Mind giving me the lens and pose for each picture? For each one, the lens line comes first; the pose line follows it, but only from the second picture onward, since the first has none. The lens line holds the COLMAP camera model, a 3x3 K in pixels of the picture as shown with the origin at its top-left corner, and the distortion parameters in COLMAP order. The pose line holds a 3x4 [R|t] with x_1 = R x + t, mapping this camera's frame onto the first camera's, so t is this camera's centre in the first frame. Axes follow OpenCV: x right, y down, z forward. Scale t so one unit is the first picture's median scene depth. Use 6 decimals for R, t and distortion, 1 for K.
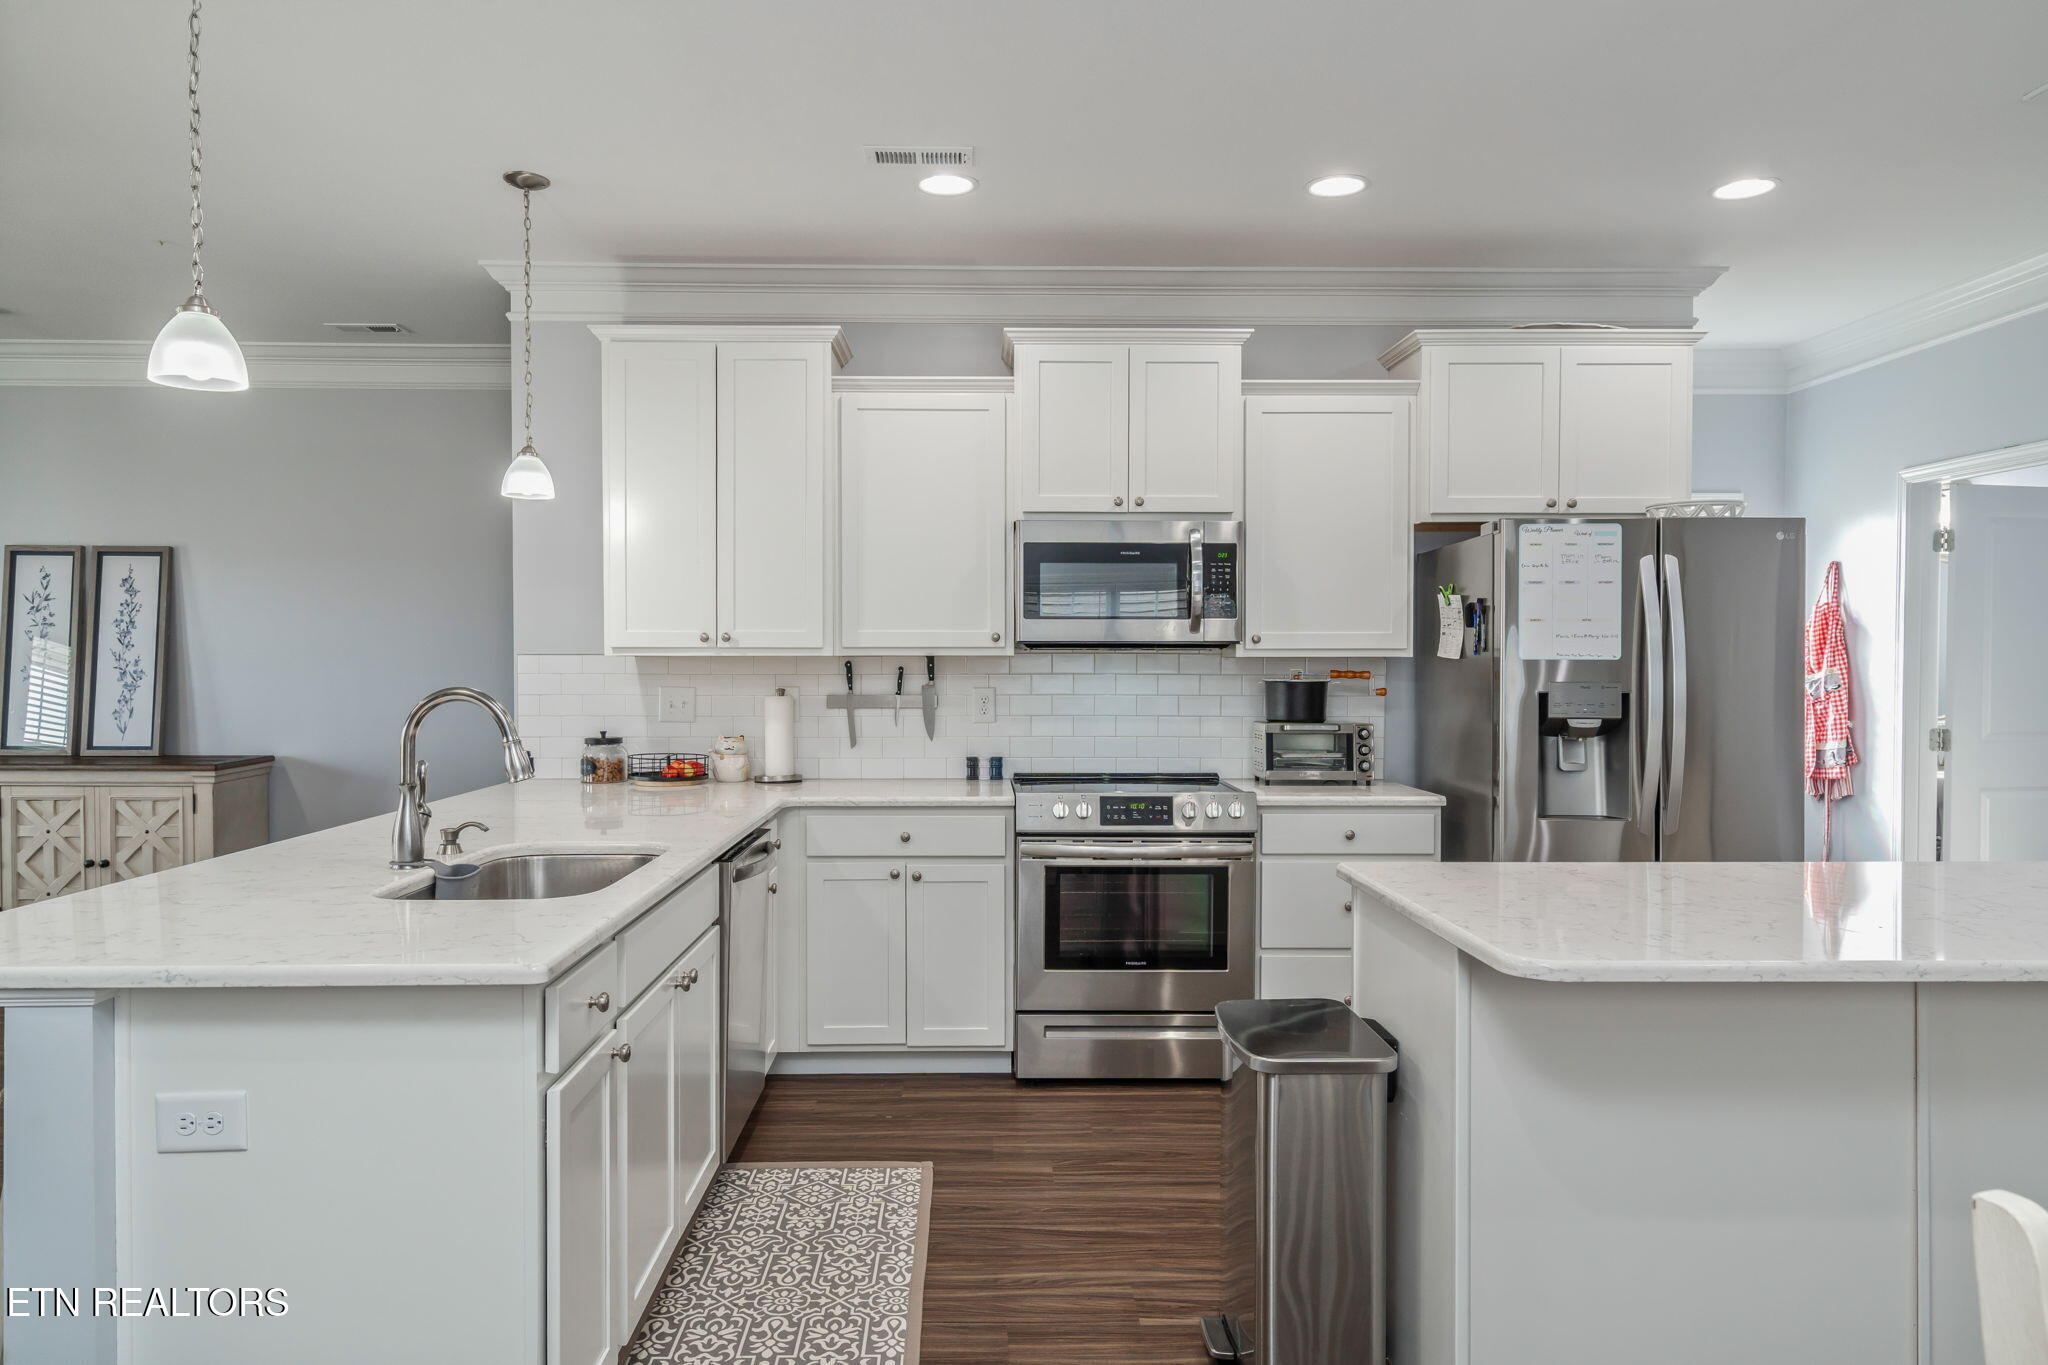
lens RADIAL K [[1332.3, 0, 1006.2], [0, 1332.3, 698.9], [0, 0, 1]] dist [0.008896, 0.001143]
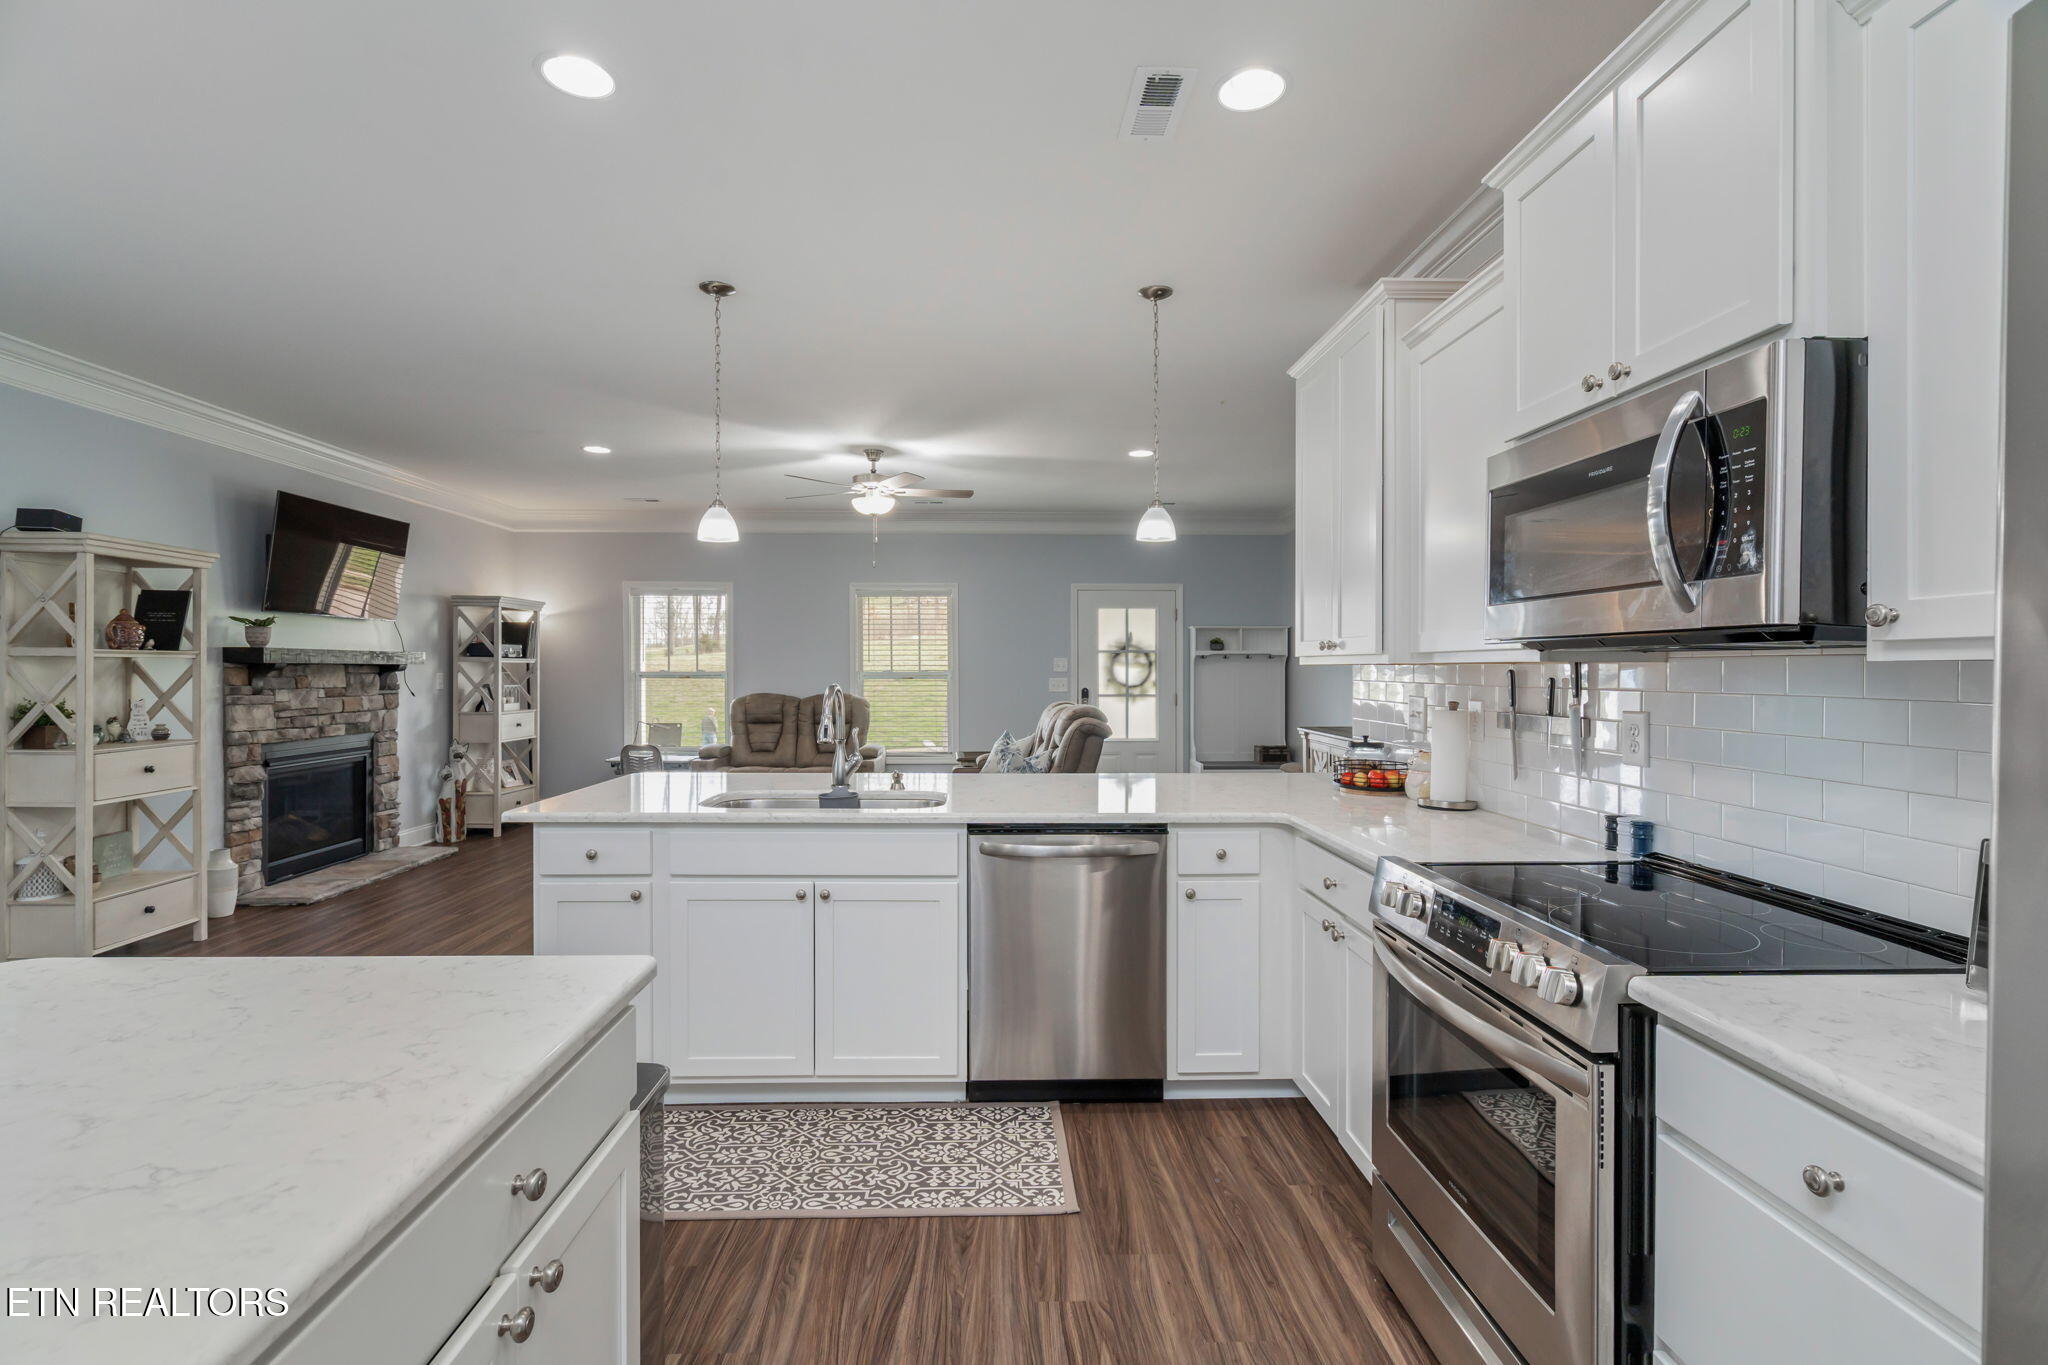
lens RADIAL K [[940.0, 0, 1006.0], [0, 940.0, 687.8], [0, 0, 1]] dist [-0.006025, 0.003513]
pose [[0.003757, 0.021351, -0.999765, 0.473242], [-0.030389, 0.999313, 0.021227, -0.022040], [0.999531, 0.030302, 0.004403, 0.753111]]
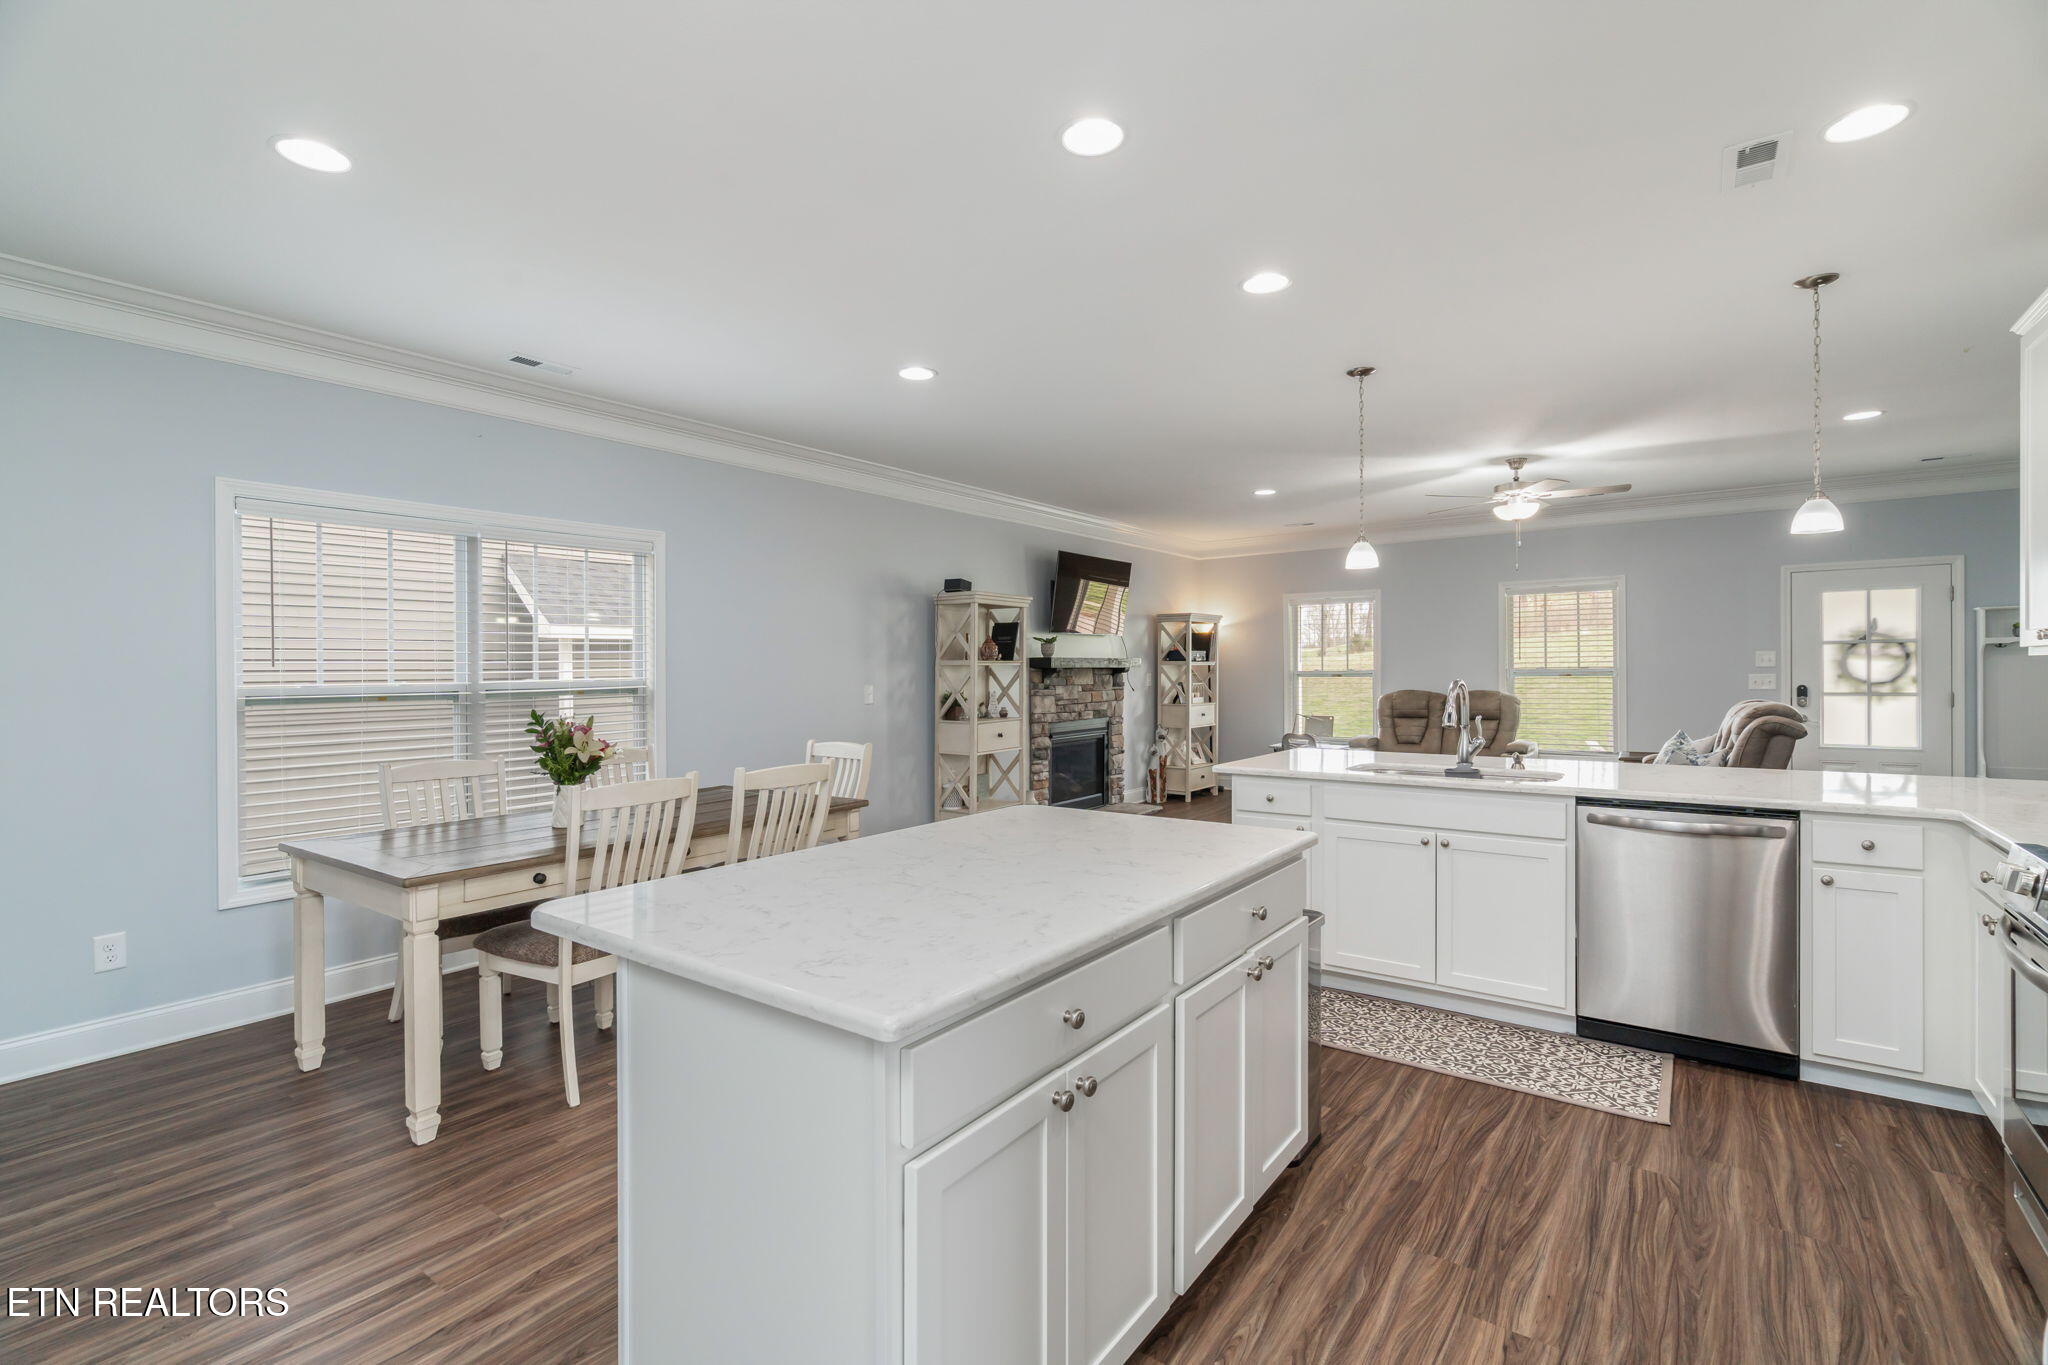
lens RADIAL K [[918.3, 0, 1006.8], [0, 918.3, 688.0], [0, 0, 1]] dist [-0.000787, -0.000170]
pose [[-0.621436, 0.021830, -0.783161, 0.694172], [-0.011285, 0.999259, 0.036809, -0.024542], [0.783384, 0.031712, -0.620729, 0.829260]]
